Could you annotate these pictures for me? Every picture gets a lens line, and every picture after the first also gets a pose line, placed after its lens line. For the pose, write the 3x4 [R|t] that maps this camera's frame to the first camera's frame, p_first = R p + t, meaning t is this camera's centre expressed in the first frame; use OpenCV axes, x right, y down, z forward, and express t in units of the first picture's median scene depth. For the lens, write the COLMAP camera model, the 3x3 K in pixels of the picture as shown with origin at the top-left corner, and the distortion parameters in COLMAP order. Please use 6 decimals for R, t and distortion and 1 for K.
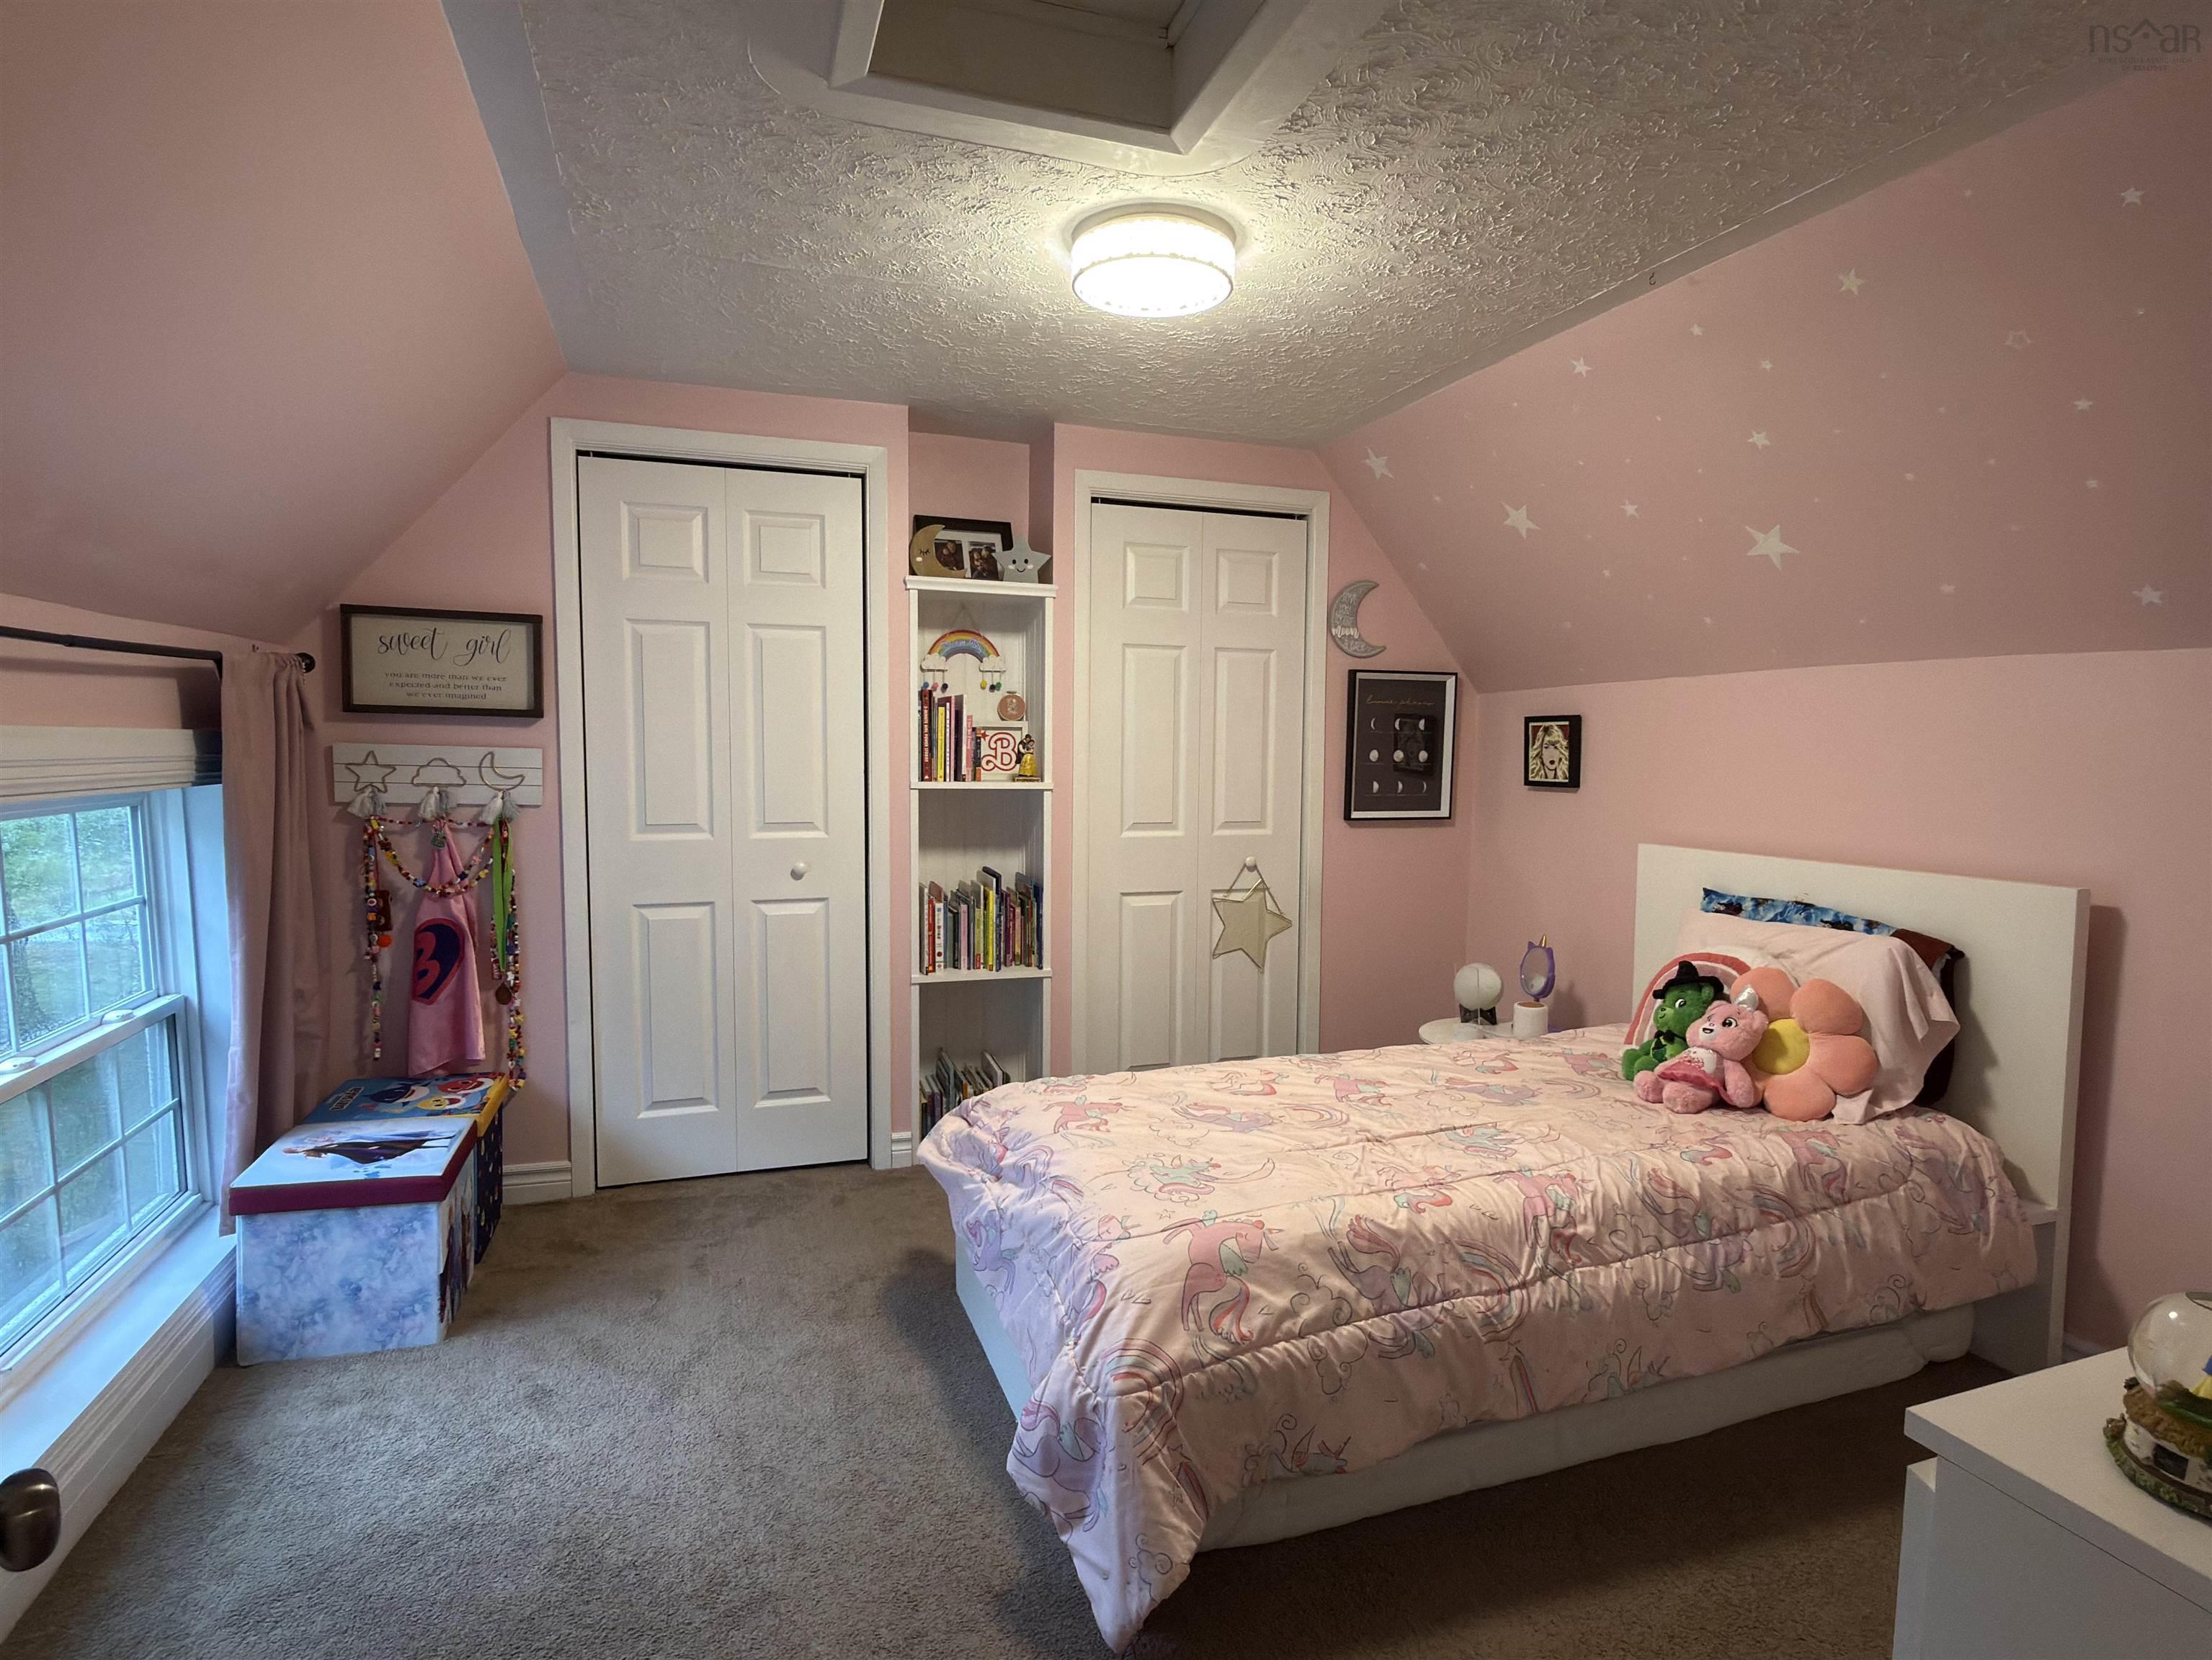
lens RADIAL K [[1169.6, 0, 1108.9], [0, 1169.6, 835.4], [0, 0, 1]] dist [-0.003251, -0.000653]
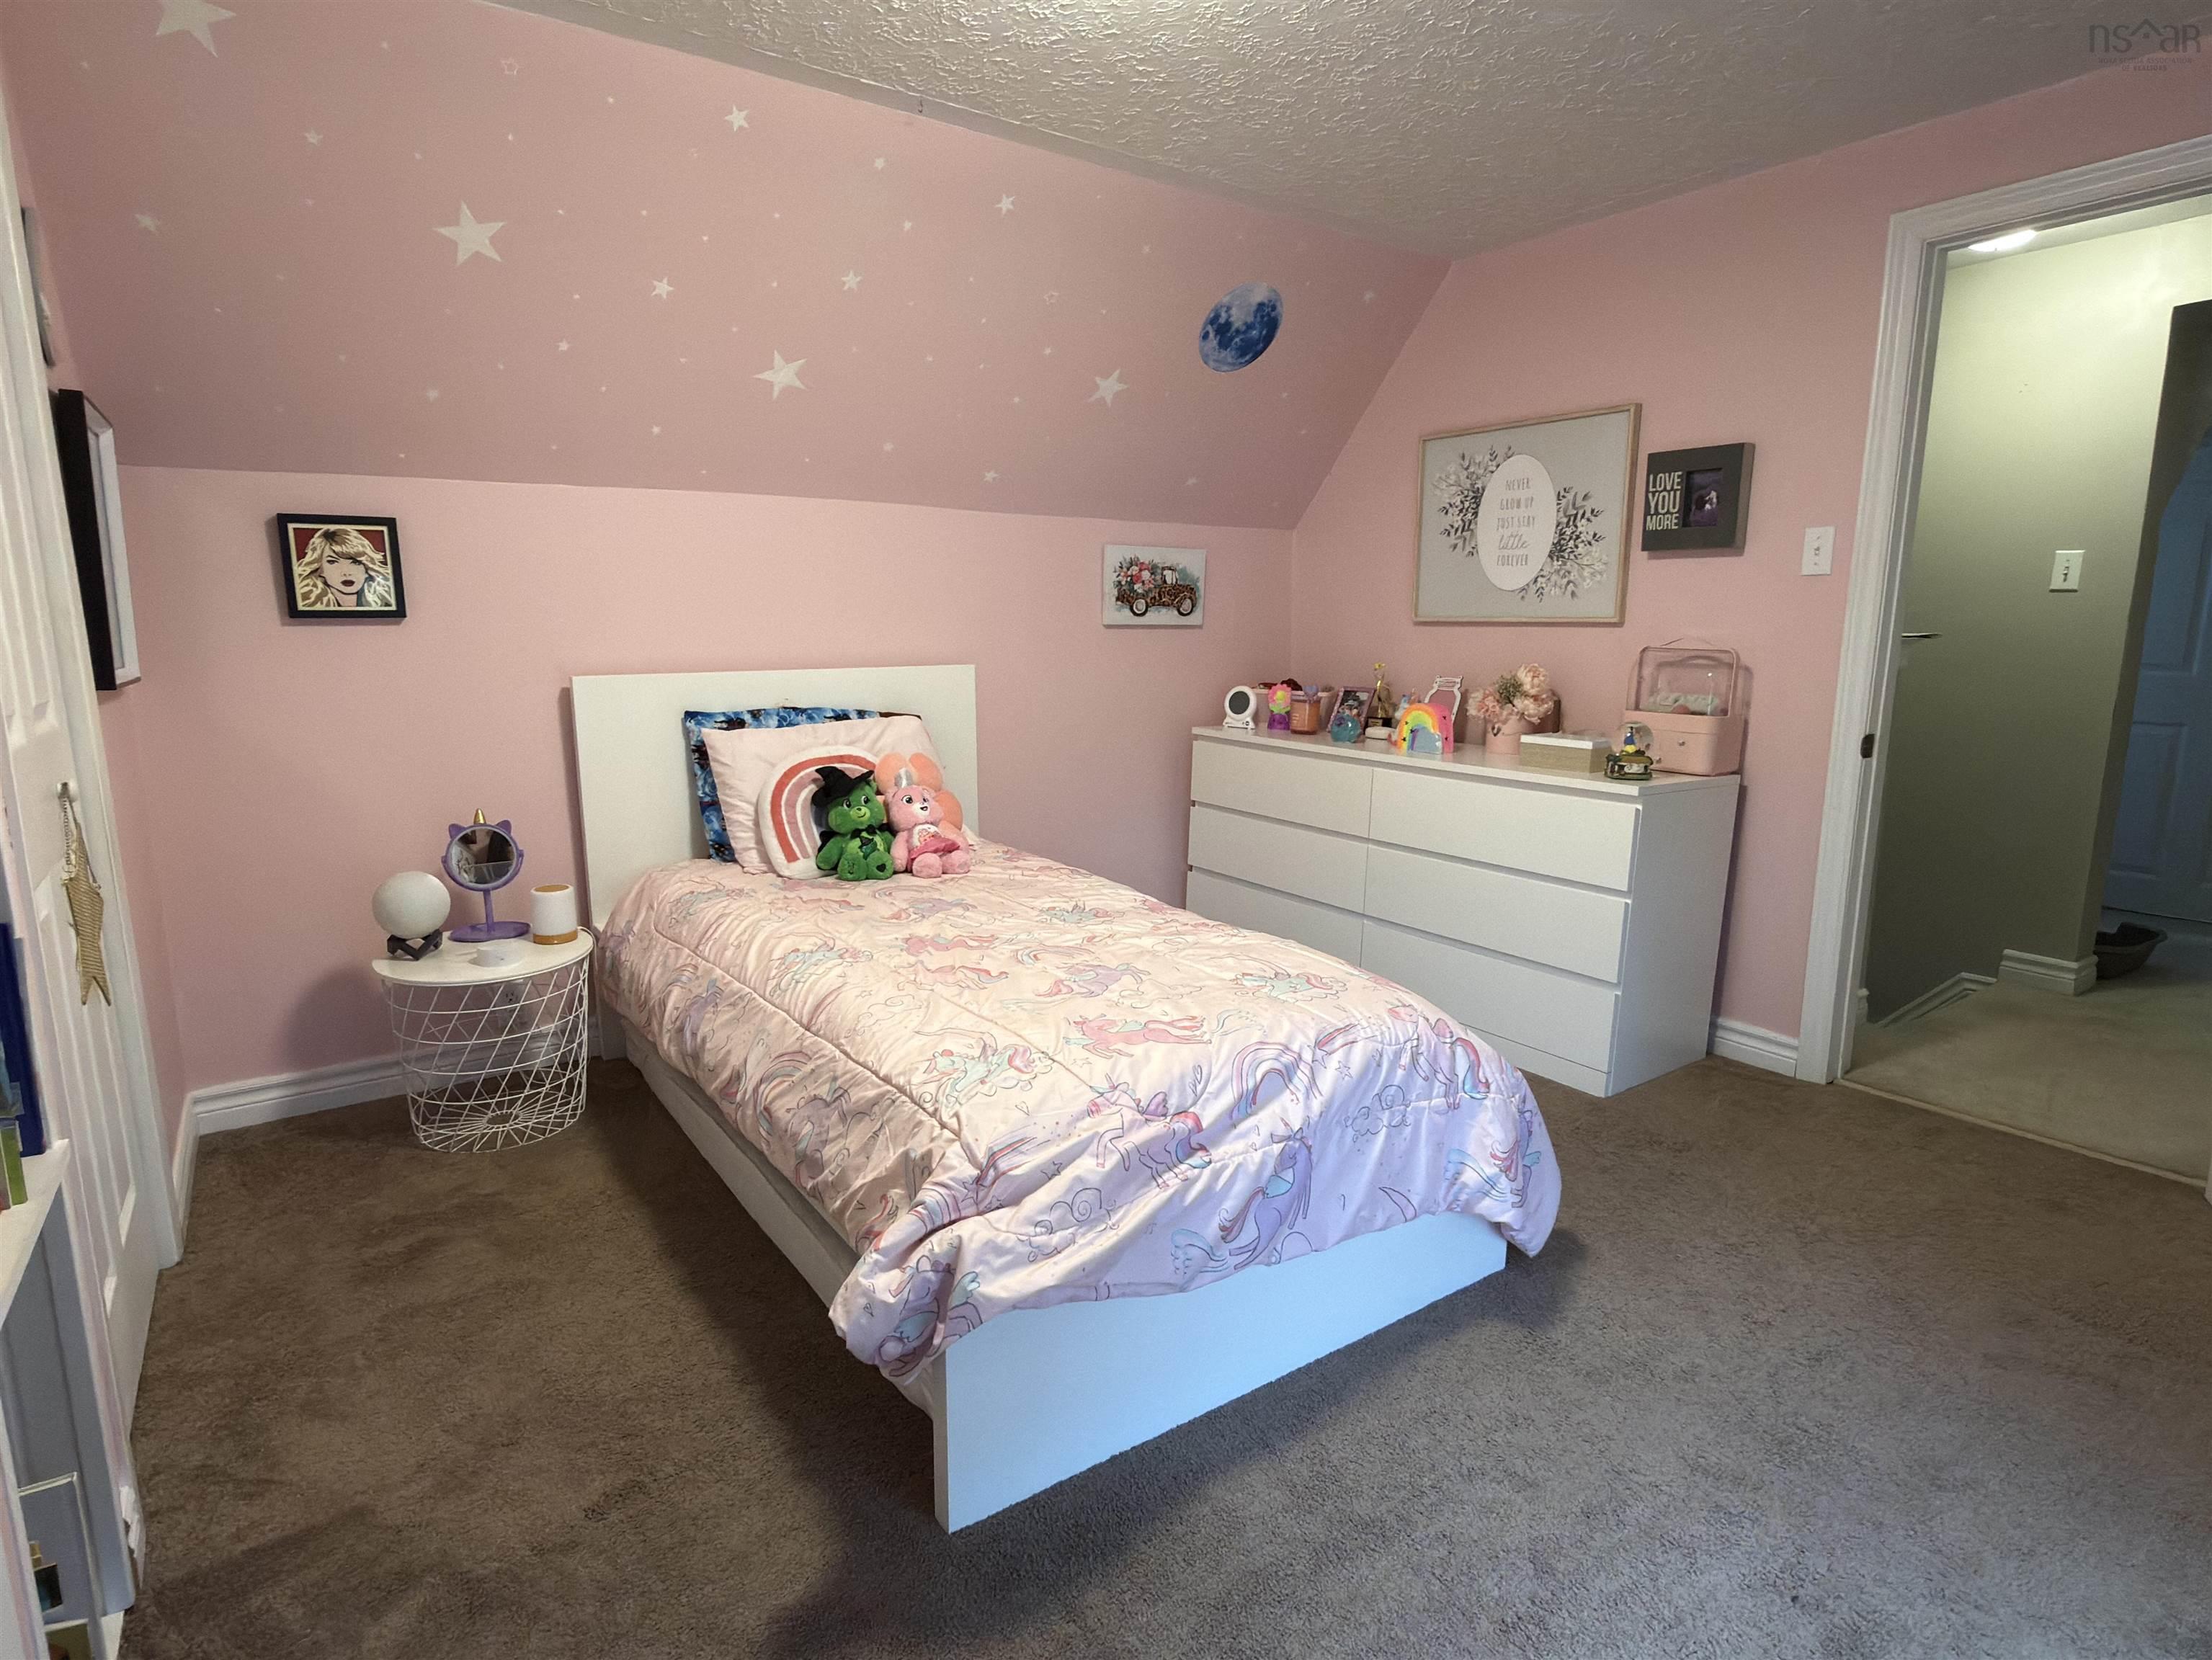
lens RADIAL K [[1169.6, 0, 1104.2], [0, 1169.6, 834.6], [0, 0, 1]] dist [-0.003251, -0.000653]
pose [[-0.261462, -0.183367, 0.947636, -0.452672], [0.074429, 0.975035, 0.209204, -0.028233], [-0.962340, 0.125230, -0.241286, 0.762111]]
